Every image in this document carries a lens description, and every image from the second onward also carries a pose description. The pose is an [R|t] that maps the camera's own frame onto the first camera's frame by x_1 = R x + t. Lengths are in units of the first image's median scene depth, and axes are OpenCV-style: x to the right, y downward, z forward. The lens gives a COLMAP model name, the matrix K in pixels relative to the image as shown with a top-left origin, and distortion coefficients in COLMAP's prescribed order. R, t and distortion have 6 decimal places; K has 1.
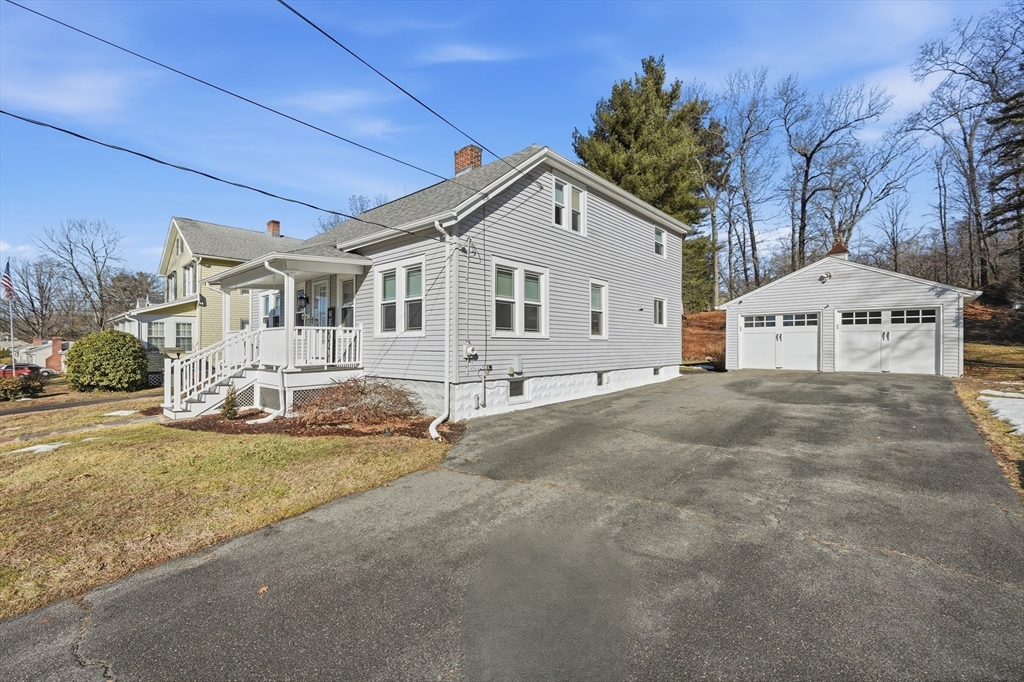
lens RADIAL K [[419.6, 0, 514.1], [0, 419.6, 335.2], [0, 0, 1]] dist [-0.003734, -0.001020]
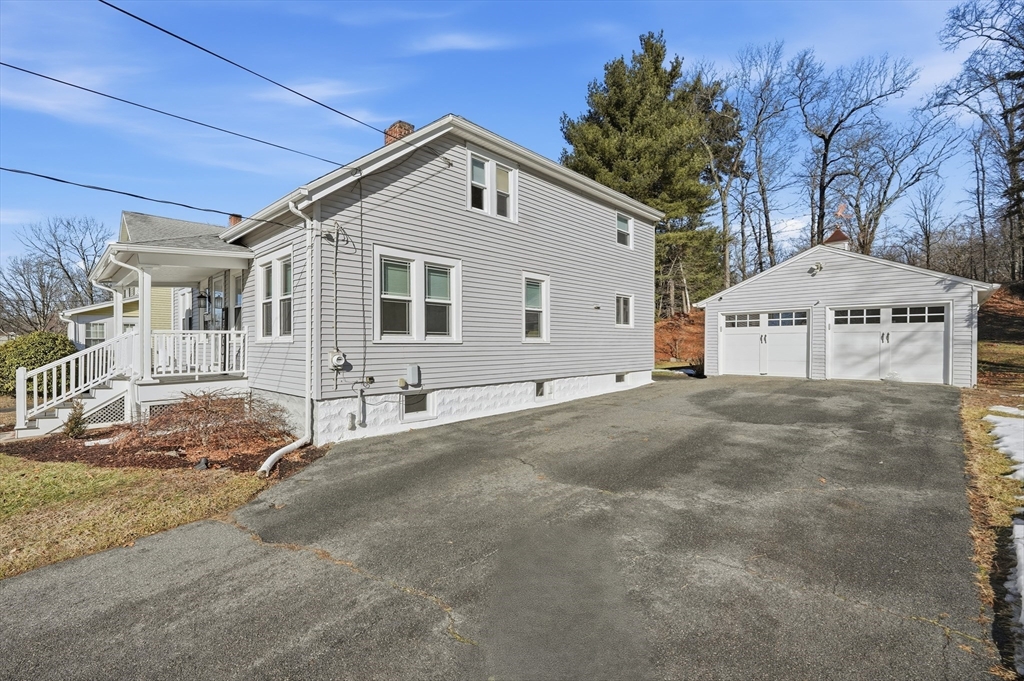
lens RADIAL K [[431.2, 0, 513.6], [0, 431.2, 337.2], [0, 0, 1]] dist [-0.005803, -0.000003]
pose [[0.999318, -0.002015, -0.036864, 0.183888], [0.002351, 0.999956, 0.009079, -0.009806], [0.036844, -0.009159, 0.999279, 0.113299]]
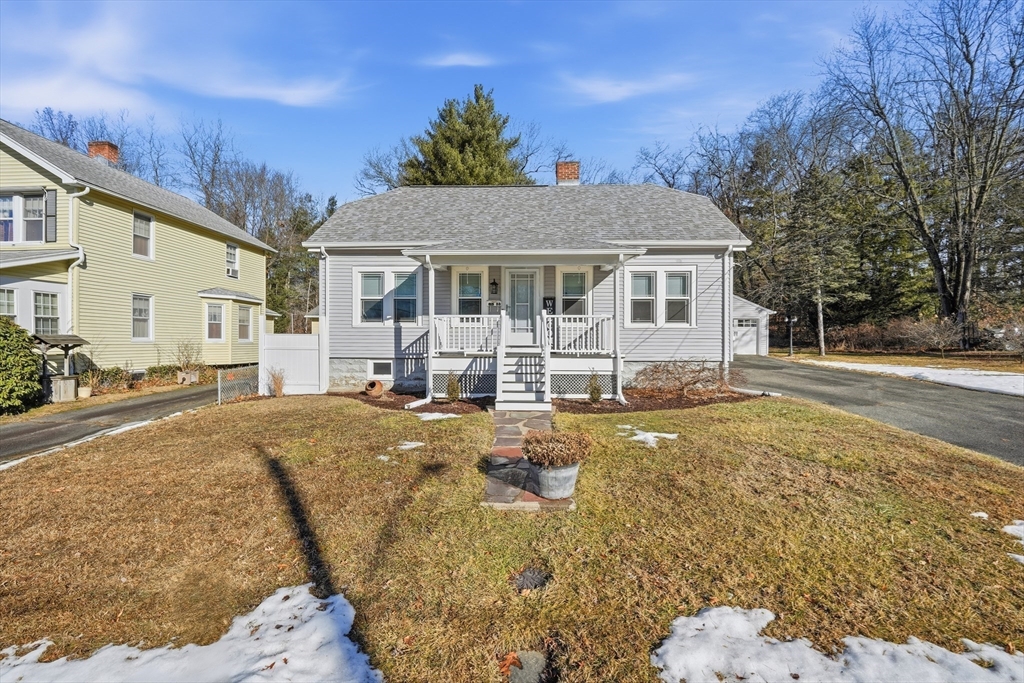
lens RADIAL K [[419.6, 0, 514.1], [0, 419.6, 335.7], [0, 0, 1]] dist [-0.003734, -0.001020]
pose [[0.772200, 0.012735, 0.635251, -1.066297], [-0.019261, 0.999809, 0.003370, 0.025440], [-0.635087, -0.014838, 0.772298, 0.239051]]
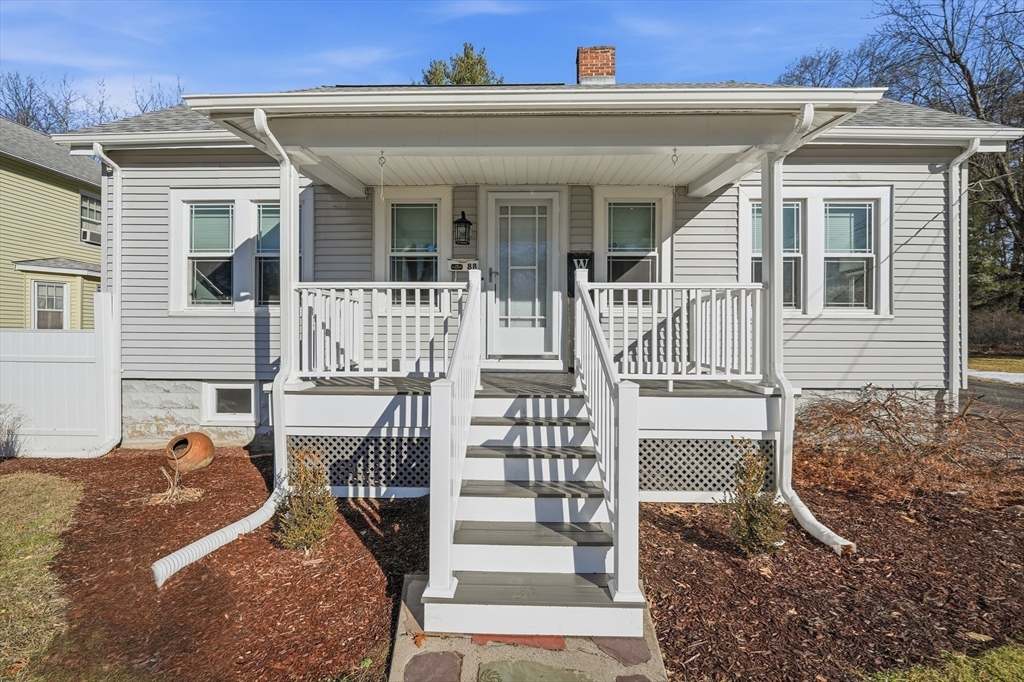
lens RADIAL K [[424.9, 0, 508.7], [0, 424.9, 331.6], [0, 0, 1]] dist [-0.012056, -0.000124]
pose [[0.774477, 0.011577, 0.632497, -0.747212], [-0.021655, 0.999732, 0.008217, 0.022273], [-0.632232, -0.020060, 0.774520, 0.618963]]
